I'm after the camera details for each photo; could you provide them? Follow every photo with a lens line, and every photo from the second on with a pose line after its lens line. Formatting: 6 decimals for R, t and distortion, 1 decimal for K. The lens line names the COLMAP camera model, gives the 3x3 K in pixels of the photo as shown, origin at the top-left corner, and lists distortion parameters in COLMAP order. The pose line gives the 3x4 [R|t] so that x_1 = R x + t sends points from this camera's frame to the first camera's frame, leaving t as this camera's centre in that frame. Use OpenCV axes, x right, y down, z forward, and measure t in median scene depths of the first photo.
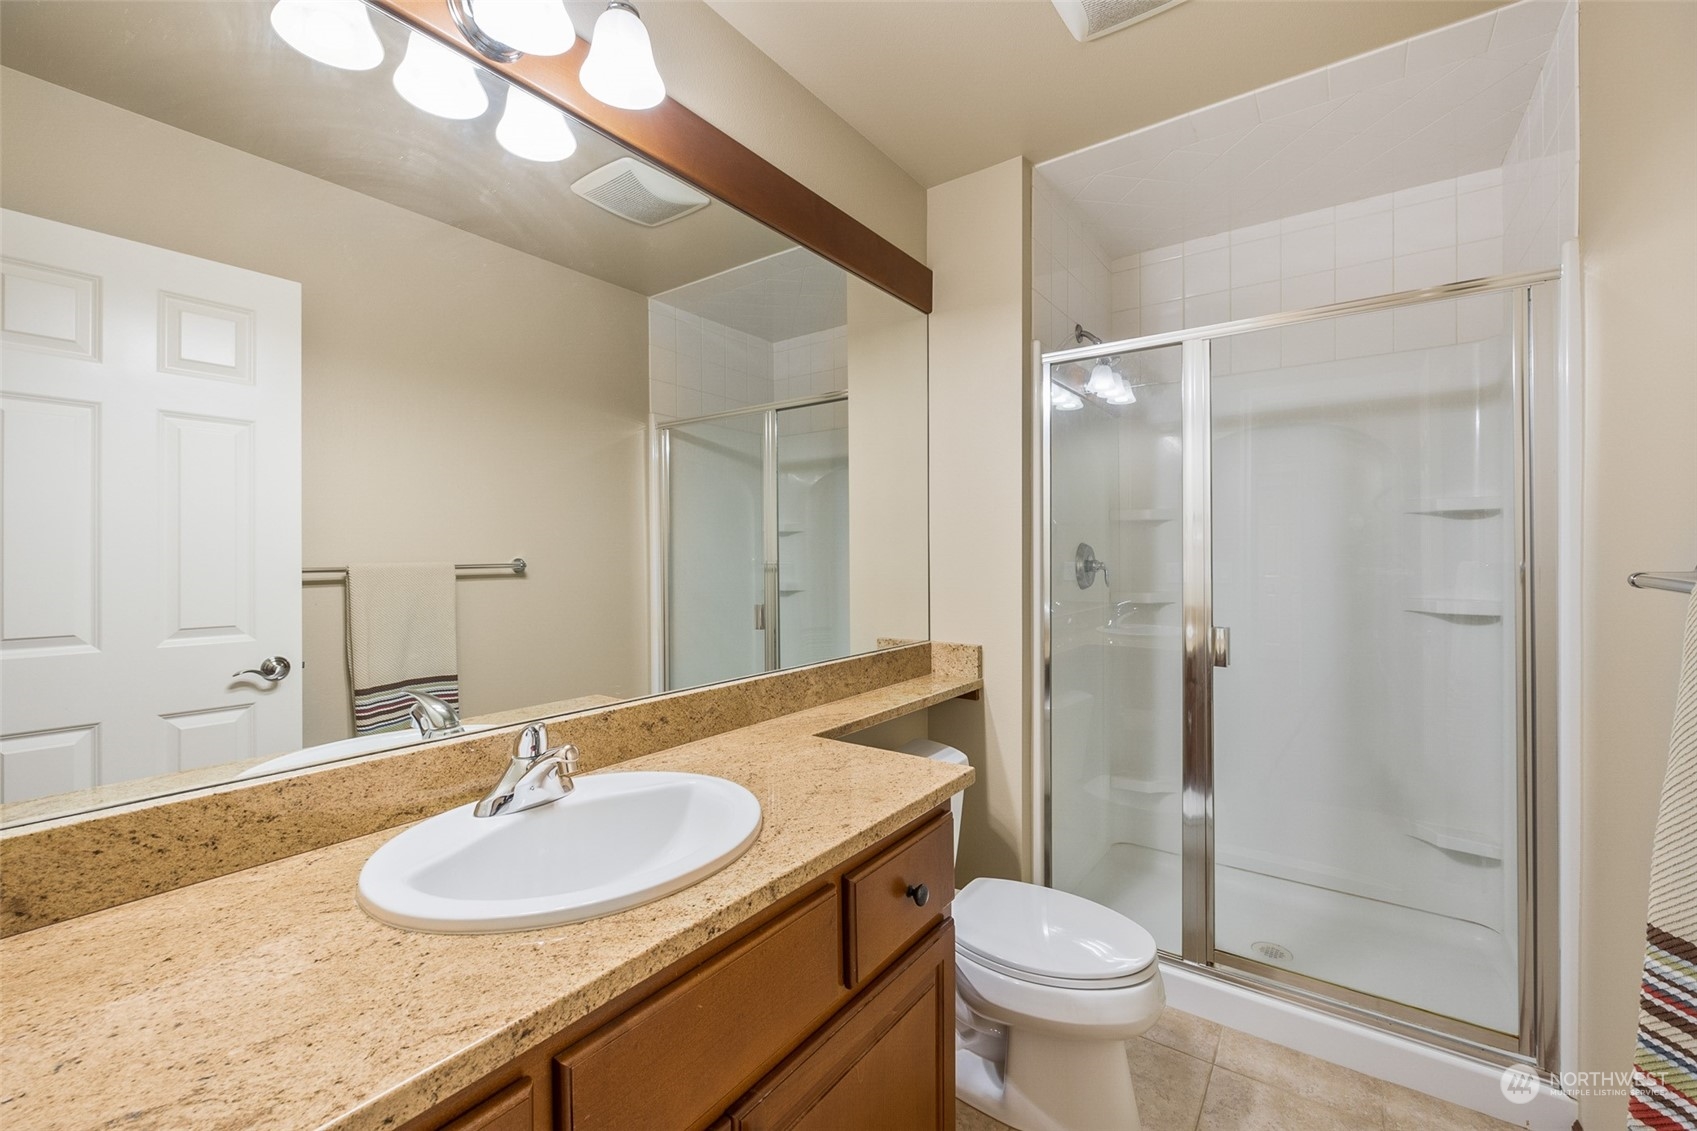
lens RADIAL K [[700.8, 0, 849.8], [0, 700.8, 558.1], [0, 0, 1]] dist [-0.001872, -0.000279]
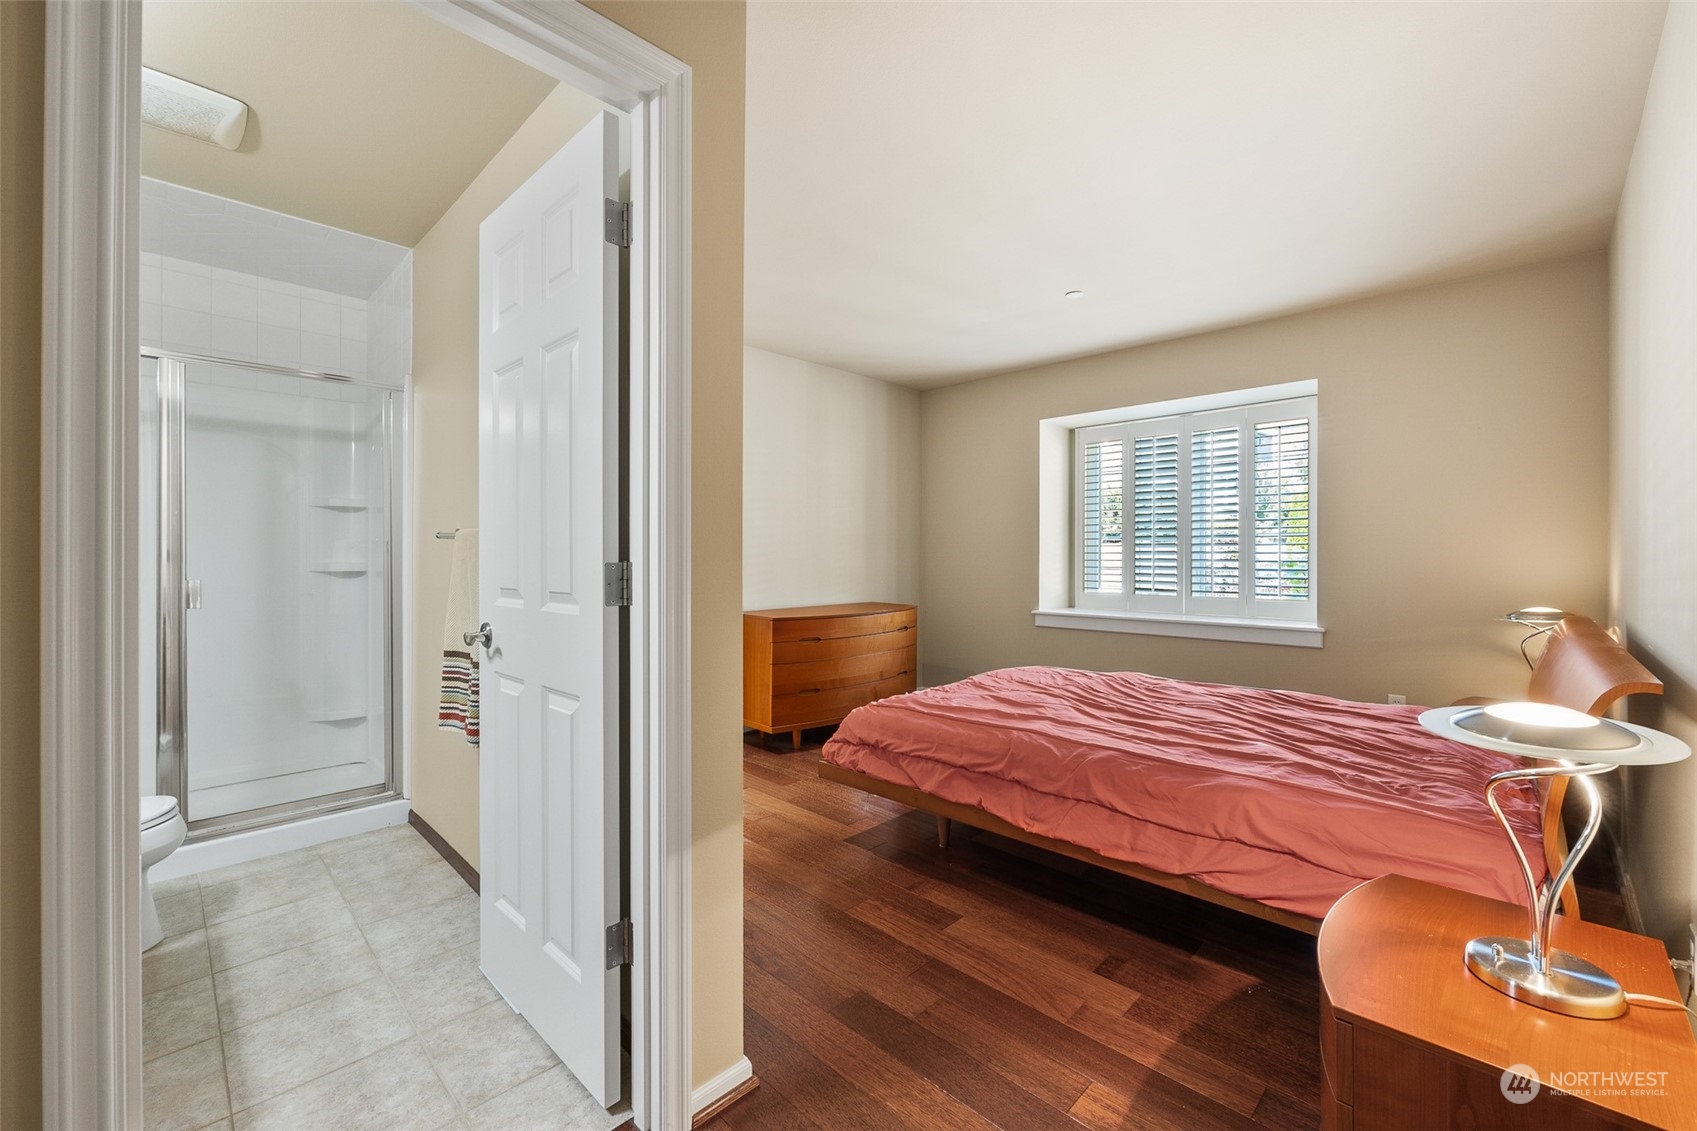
lens RADIAL K [[700.8, 0, 849.8], [0, 700.8, 558.1], [0, 0, 1]] dist [-0.001872, -0.000279]
pose [[0.168005, 0.002865, 0.985782, -0.679879], [-0.002775, 0.999993, -0.002434, 0.067395], [-0.985782, -0.002327, 0.168012, -0.543109]]
